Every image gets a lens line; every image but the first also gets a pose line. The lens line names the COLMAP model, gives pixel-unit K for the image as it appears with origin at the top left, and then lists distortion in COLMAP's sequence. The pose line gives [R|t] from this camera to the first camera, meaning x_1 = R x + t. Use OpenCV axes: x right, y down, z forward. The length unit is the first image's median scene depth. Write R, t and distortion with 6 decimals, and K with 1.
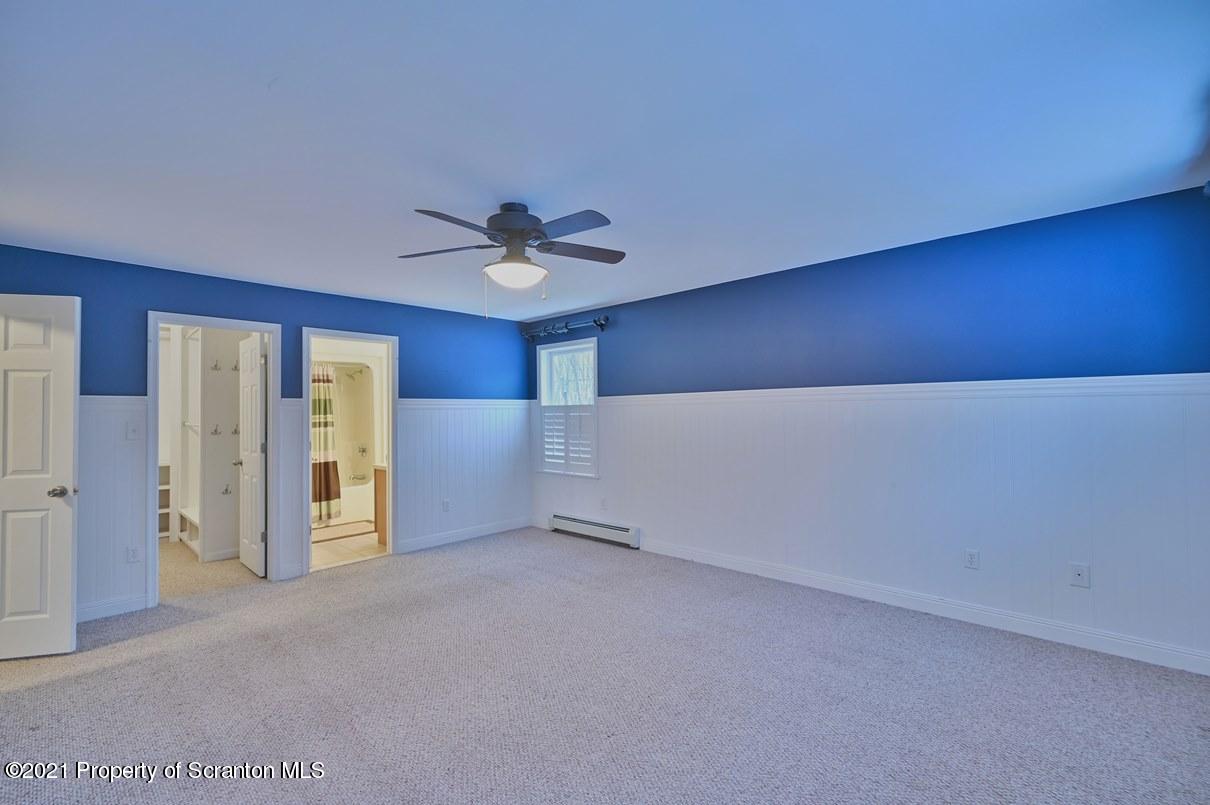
lens RADIAL K [[528.9, 0, 605.5], [0, 528.9, 404.7], [0, 0, 1]] dist [0.000392, 0.000011]
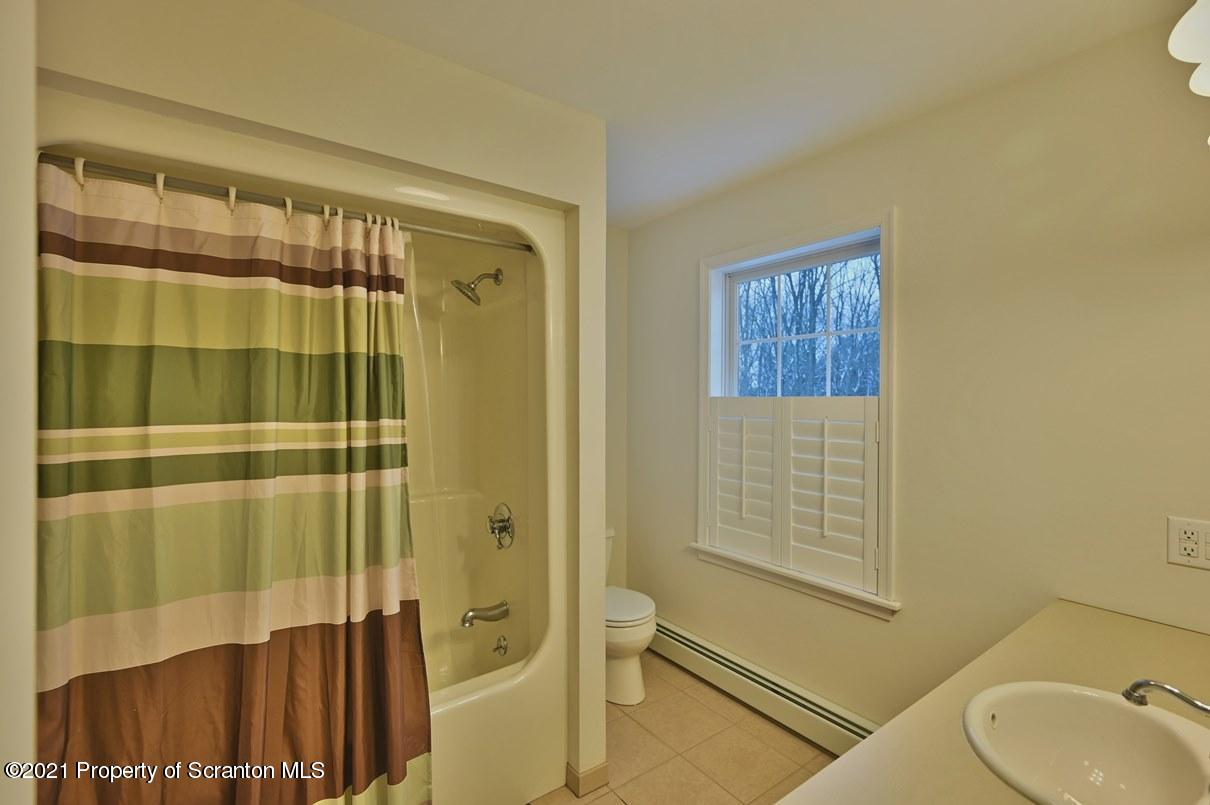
lens RADIAL K [[547.6, 0, 604.2], [0, 547.6, 399.1], [0, 0, 1]] dist [0.000293, -0.000251]
pose [[0.983864, 0.007637, -0.178755, -0.379209], [-0.006904, 0.999965, 0.004721, 0.007803], [0.178785, -0.003411, 0.983882, 0.768778]]
